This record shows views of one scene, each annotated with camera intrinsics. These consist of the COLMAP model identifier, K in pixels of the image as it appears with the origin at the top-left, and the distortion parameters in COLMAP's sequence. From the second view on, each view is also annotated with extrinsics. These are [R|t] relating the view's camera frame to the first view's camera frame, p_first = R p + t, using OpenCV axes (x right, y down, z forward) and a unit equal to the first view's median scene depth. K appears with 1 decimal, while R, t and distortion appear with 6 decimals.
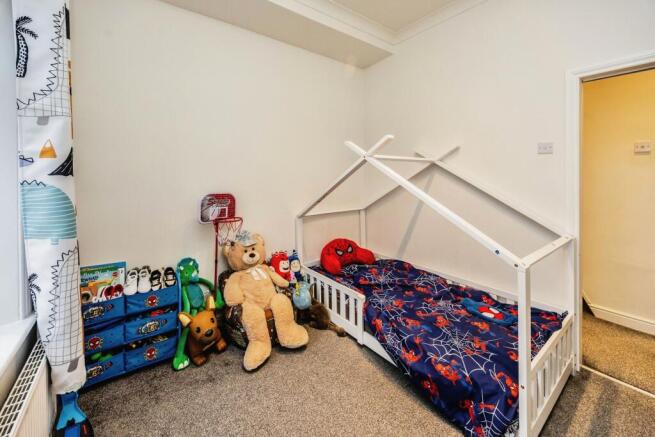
lens RADIAL K [[264.3, 0, 330.9], [0, 264.3, 218.5], [0, 0, 1]] dist [-0.000916, -0.000049]
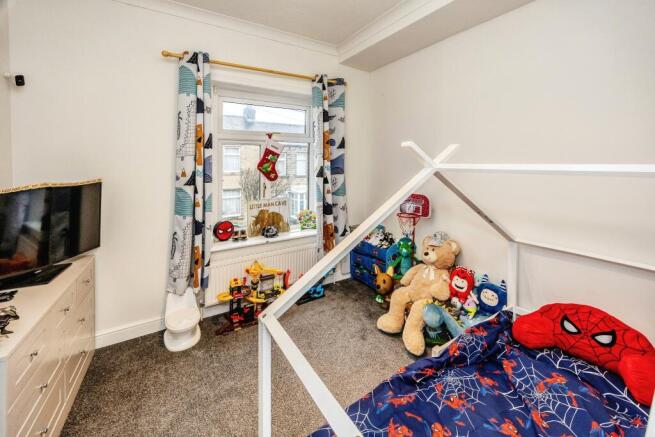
lens RADIAL K [[264.3, 0, 330.9], [0, 264.3, 218.5], [0, 0, 1]] dist [-0.000916, -0.000049]
pose [[-0.121935, 0.204947, -0.971148, 0.826566], [-0.149723, 0.963455, 0.222122, -0.194554], [0.981180, 0.172487, -0.086794, 0.728080]]
